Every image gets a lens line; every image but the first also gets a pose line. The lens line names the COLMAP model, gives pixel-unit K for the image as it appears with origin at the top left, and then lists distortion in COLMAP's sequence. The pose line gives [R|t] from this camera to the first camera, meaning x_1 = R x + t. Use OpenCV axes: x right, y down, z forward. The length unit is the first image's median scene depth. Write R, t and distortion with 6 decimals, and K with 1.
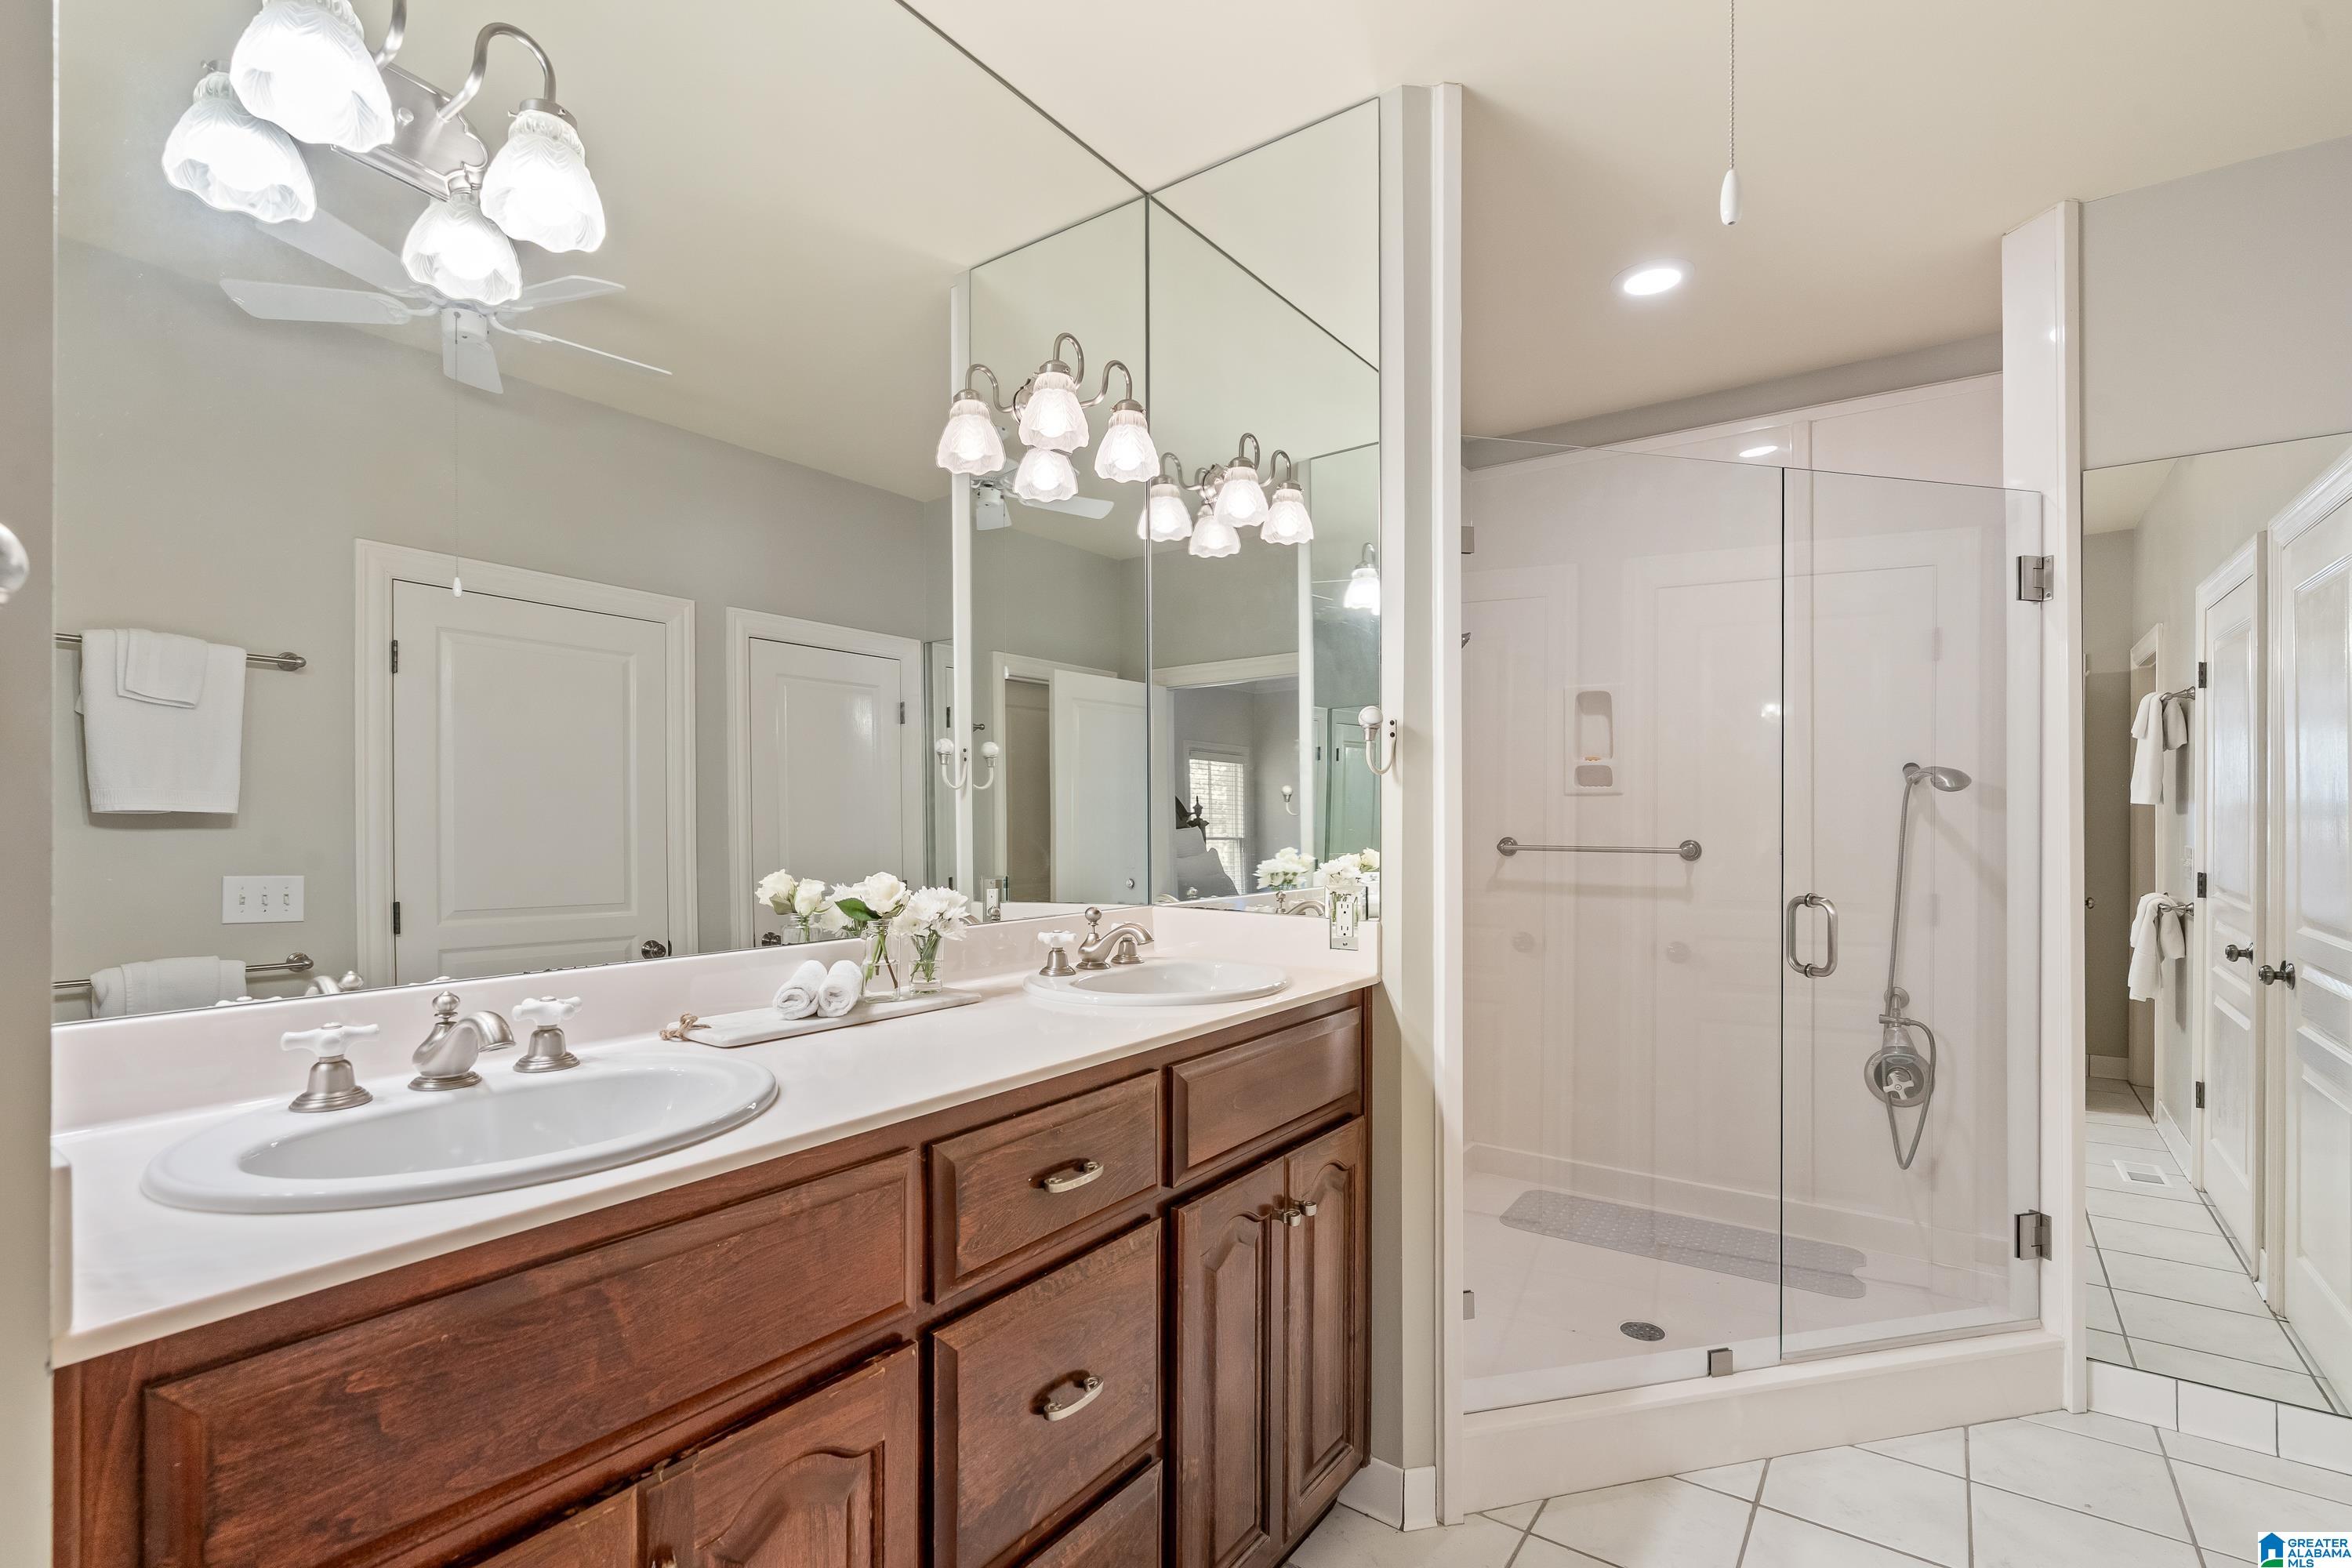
lens RADIAL K [[1073.3, 0, 1174.4], [0, 1073.3, 823.5], [0, 0, 1]] dist [-0.001317, -0.000084]
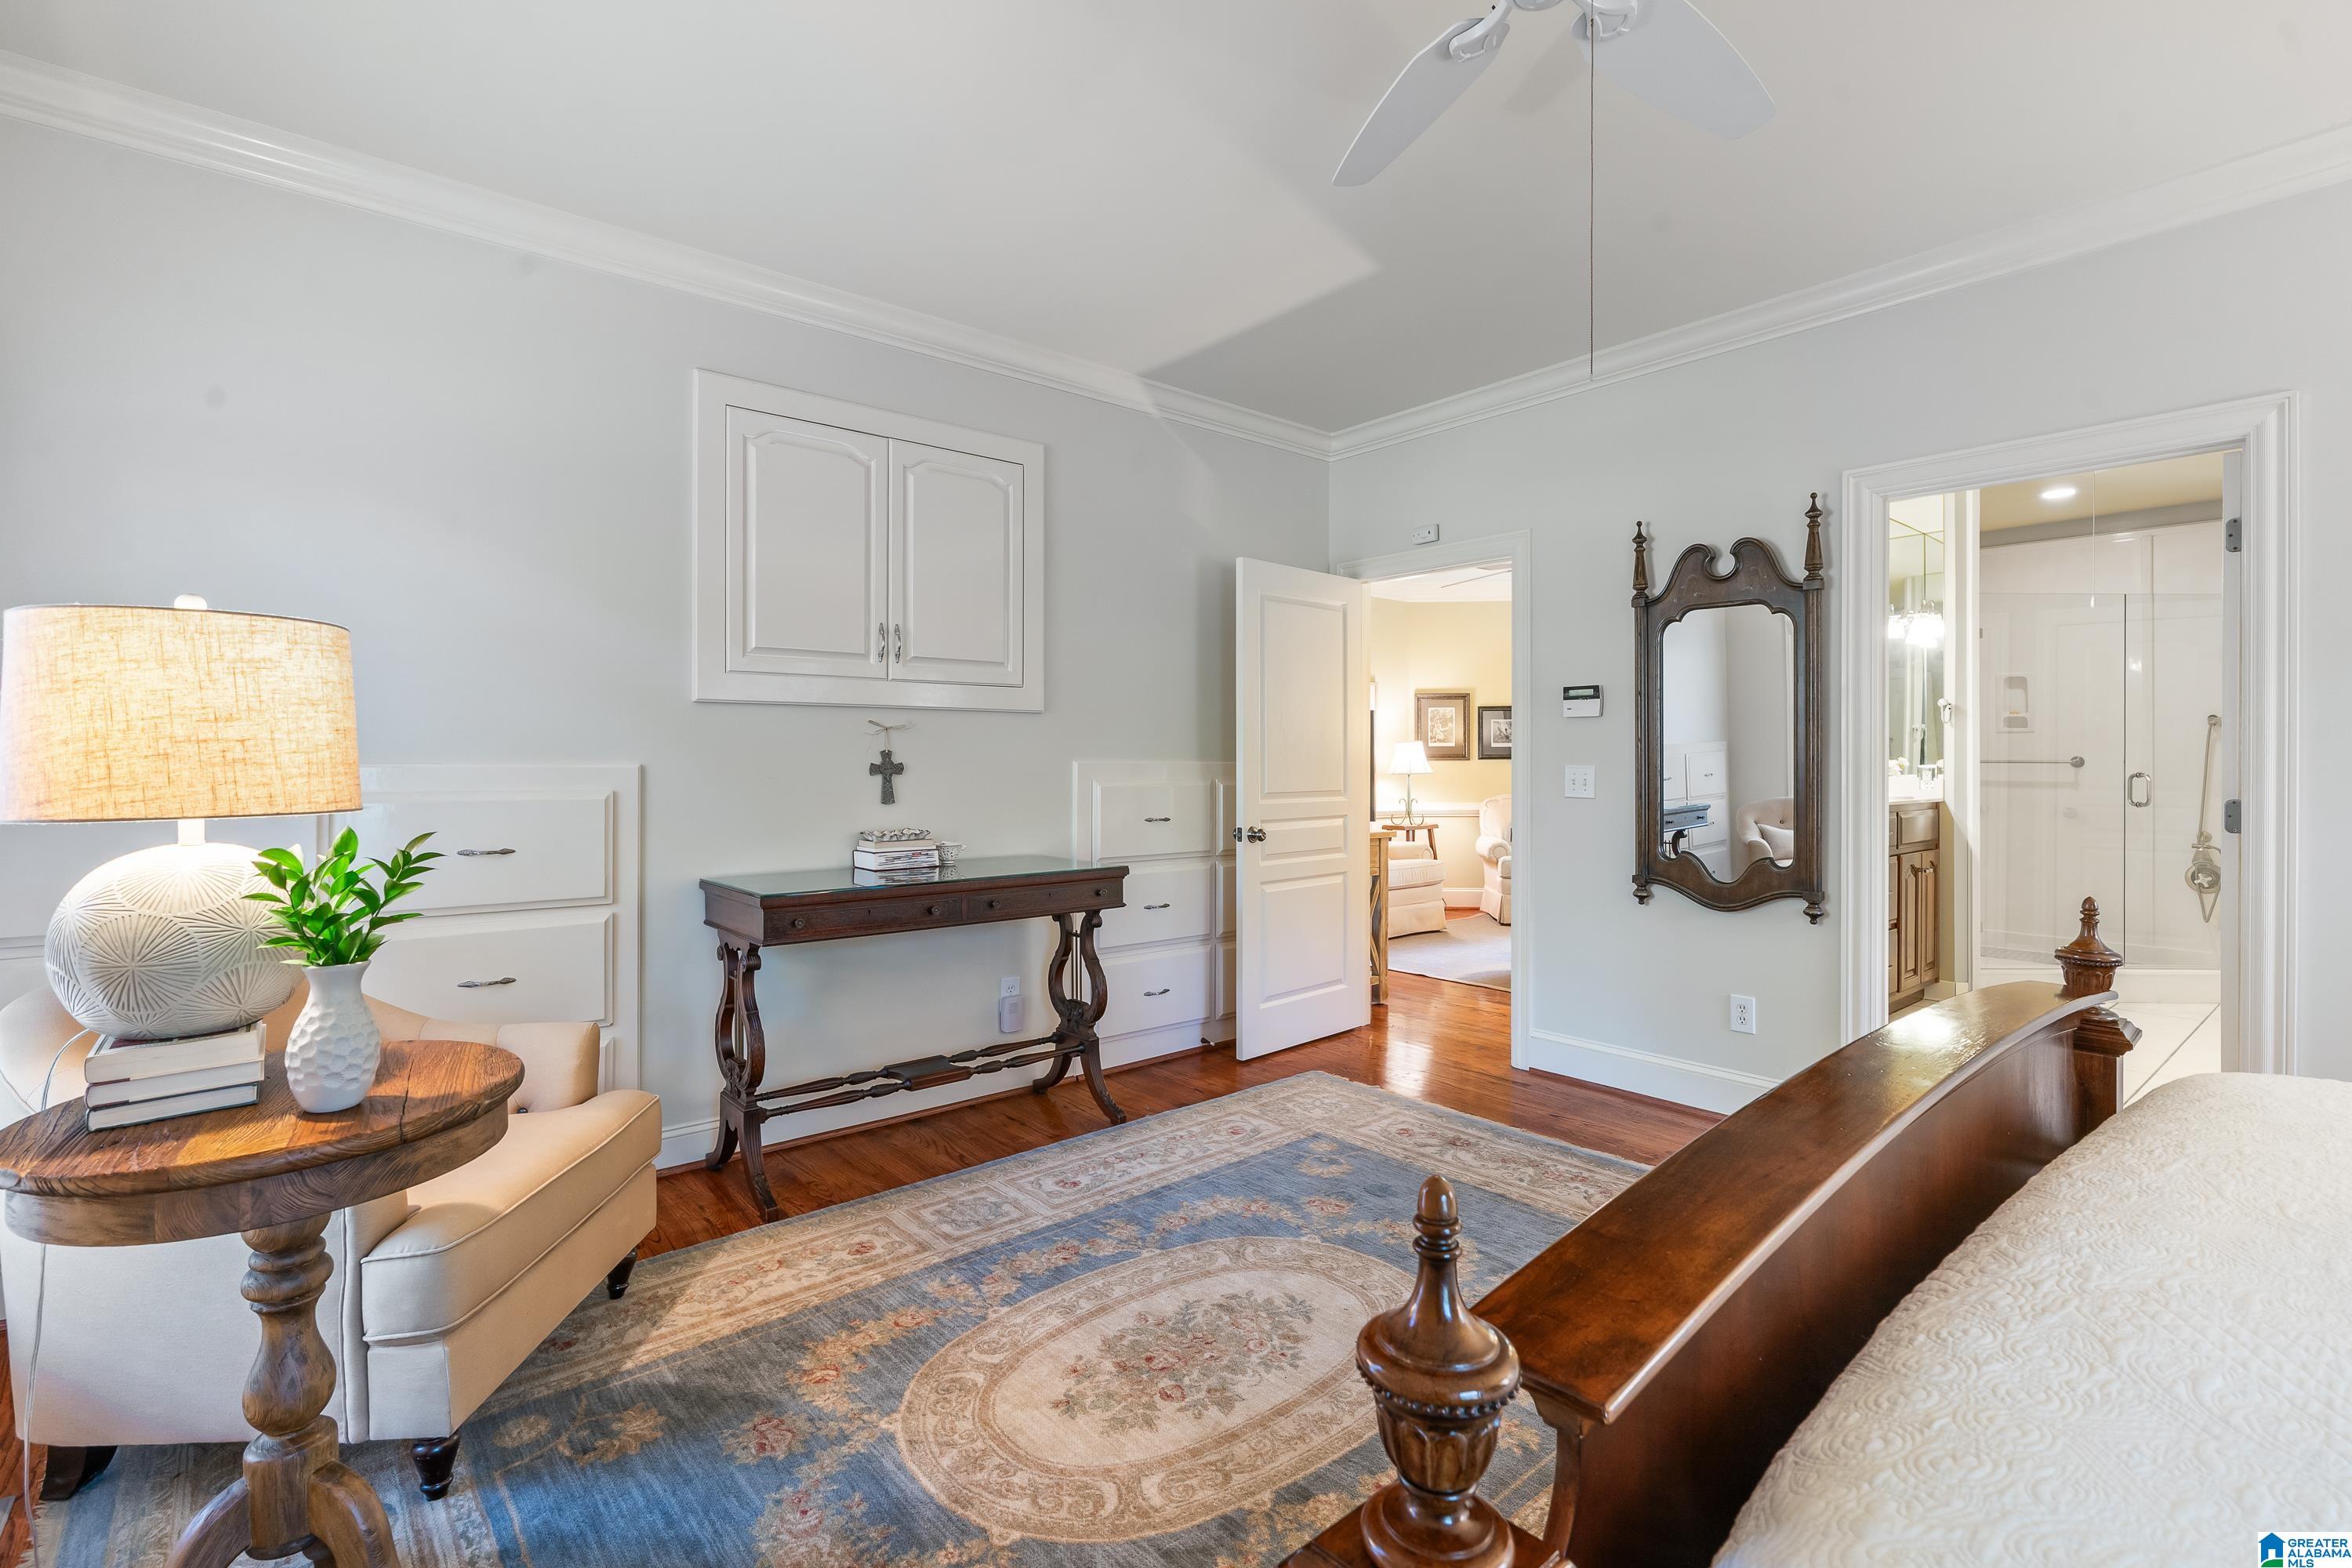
lens RADIAL K [[1073.3, 0, 1192.0], [0, 1073.3, 775.1], [0, 0, 1]] dist [-0.001317, -0.000084]
pose [[0.971148, -0.002493, -0.238463, -0.632774], [0.001721, 0.999993, -0.003447, 0.057251], [0.238470, 0.002937, 0.971145, -1.306155]]
